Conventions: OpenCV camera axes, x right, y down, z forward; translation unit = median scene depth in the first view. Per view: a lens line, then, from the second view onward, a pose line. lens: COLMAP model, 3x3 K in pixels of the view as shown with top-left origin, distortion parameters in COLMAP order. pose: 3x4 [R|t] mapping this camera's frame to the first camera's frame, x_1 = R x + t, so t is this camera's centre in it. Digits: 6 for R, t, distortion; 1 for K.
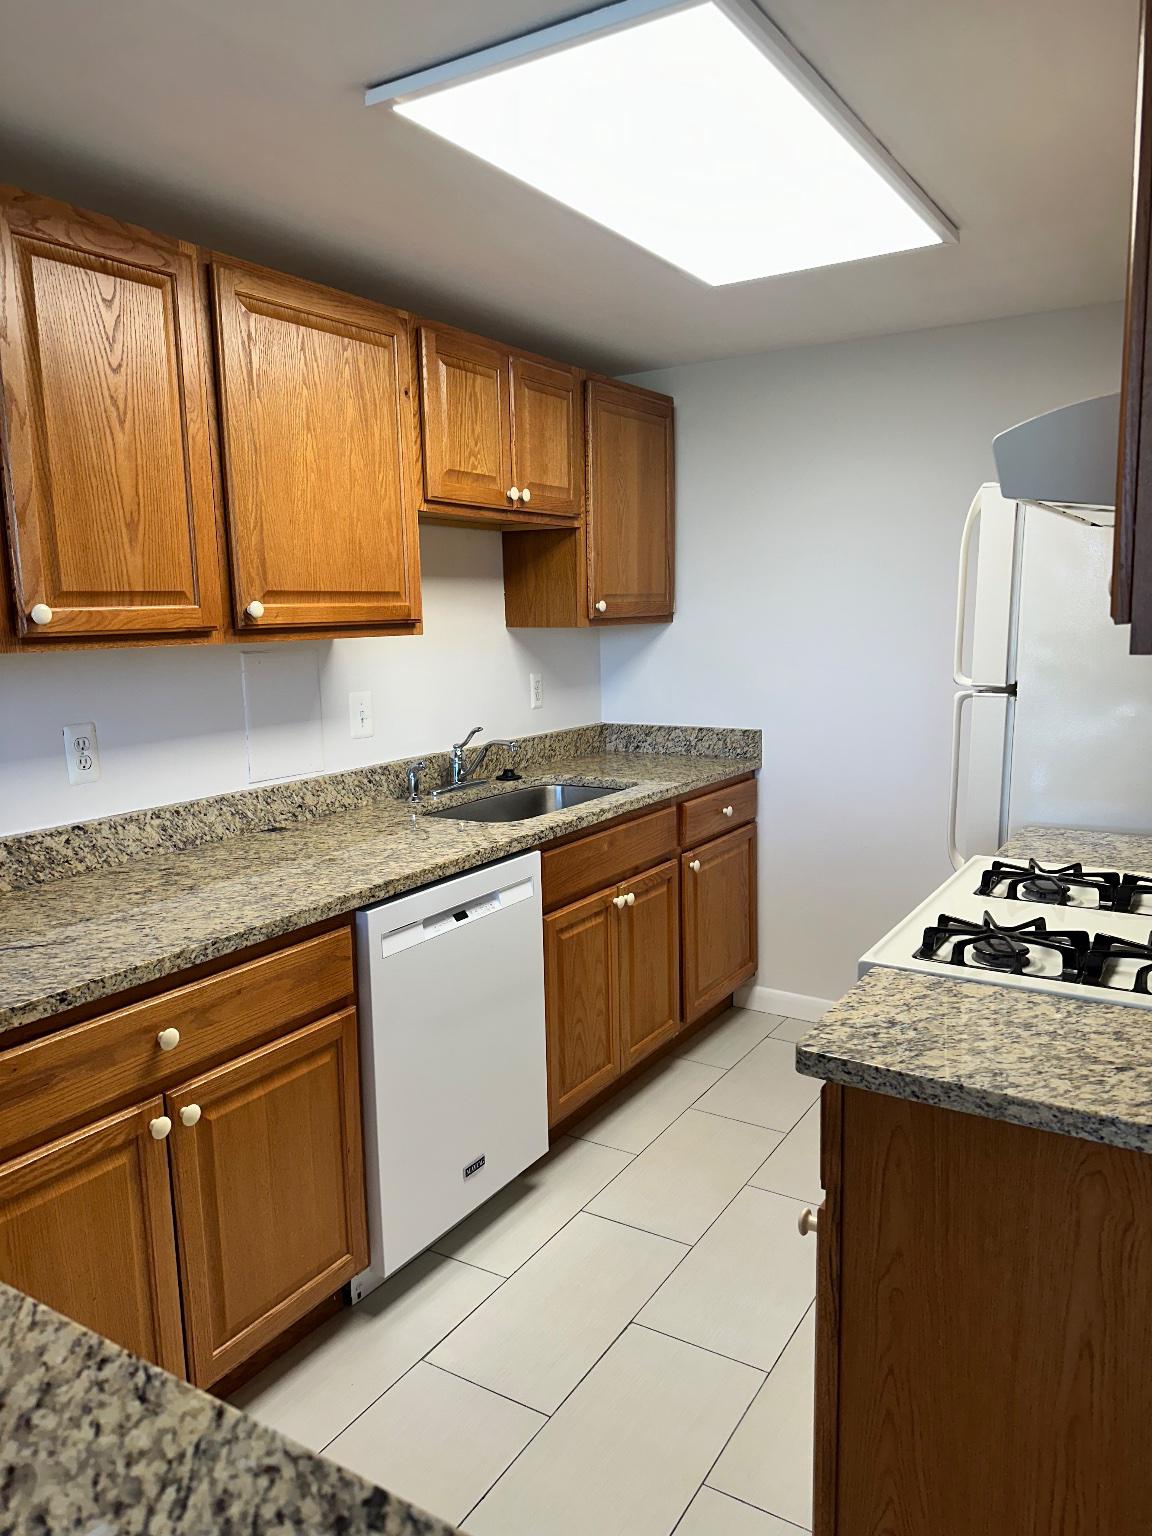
lens RADIAL K [[1076.5, 0, 638.4], [0, 1076.5, 740.3], [0, 0, 1]] dist [0.071948, -0.098036]
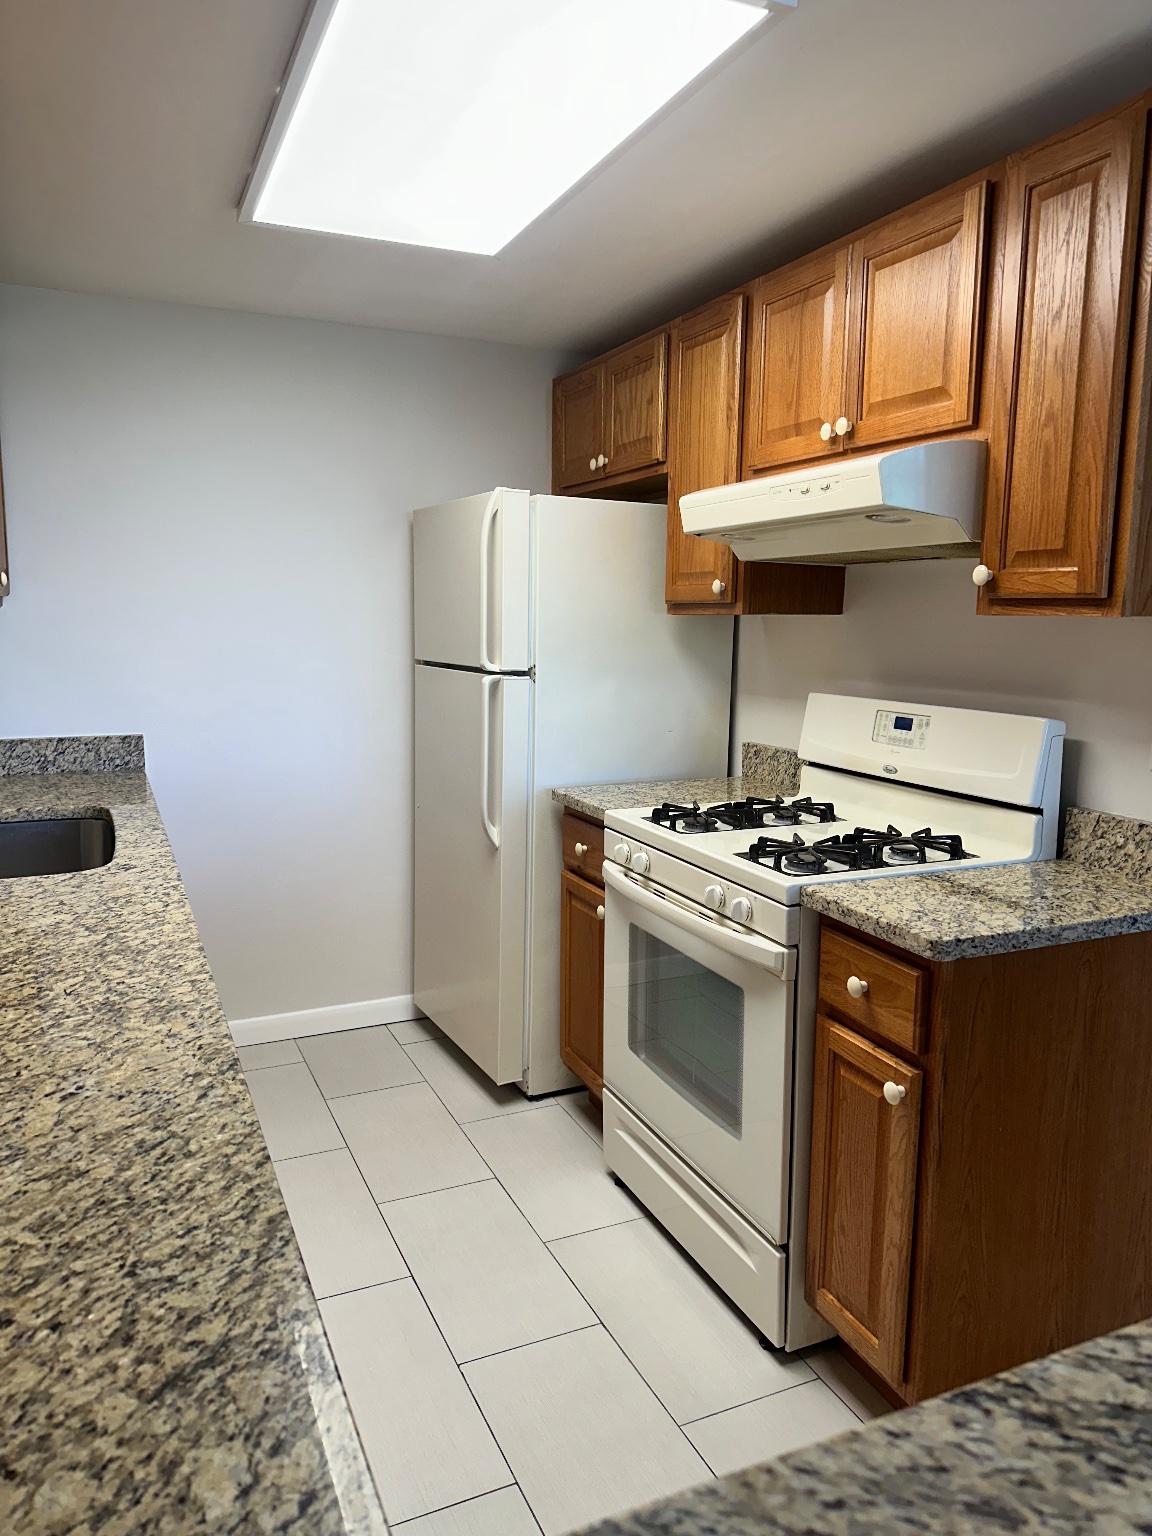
lens RADIAL K [[1076.5, 0, 559.7], [0, 1076.5, 782.1], [0, 0, 1]] dist [0.071948, -0.098036]
pose [[0.585895, -0.110824, 0.802773, -0.641229], [0.088390, 0.993434, 0.072634, -0.009039], [-0.805552, 0.028401, 0.591844, 0.383798]]
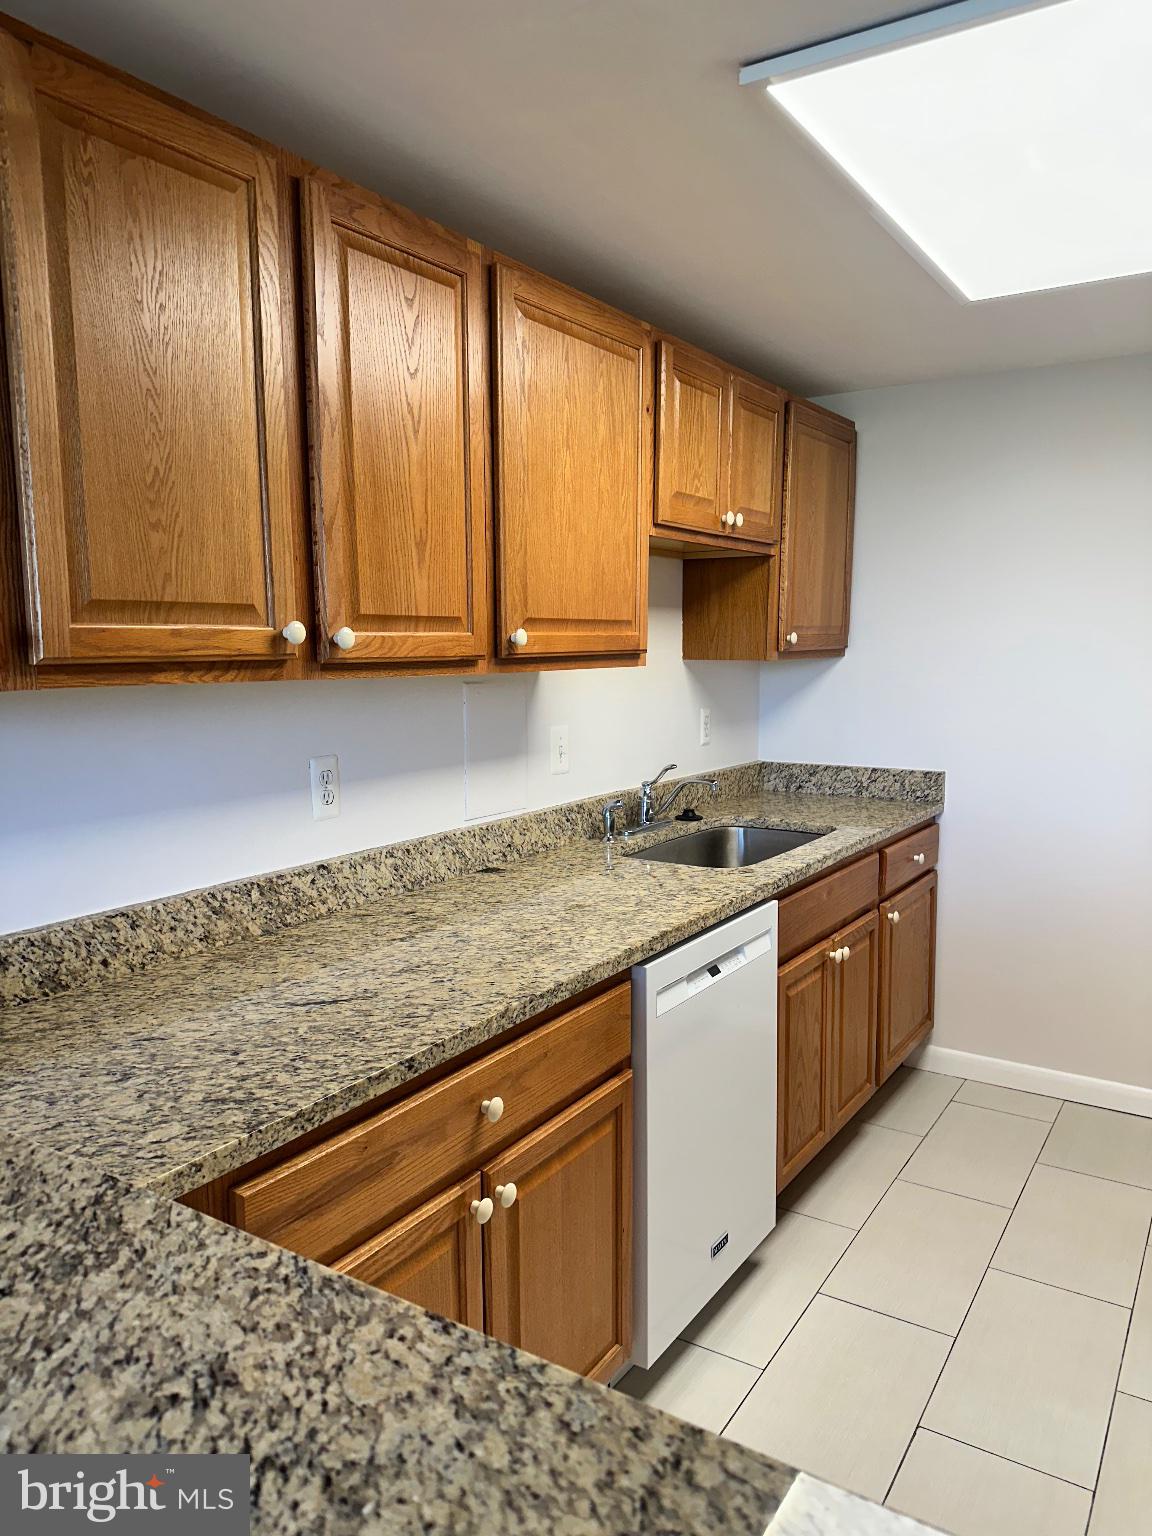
lens RADIAL K [[1076.5, 0, 618.9], [0, 1076.5, 749.6], [0, 0, 1]] dist [0.071948, -0.098036]
pose [[0.999686, 0.018093, -0.017330, -0.251897], [-0.018495, 0.999557, -0.023320, -0.003179], [0.016900, 0.023633, 0.999578, 0.078408]]
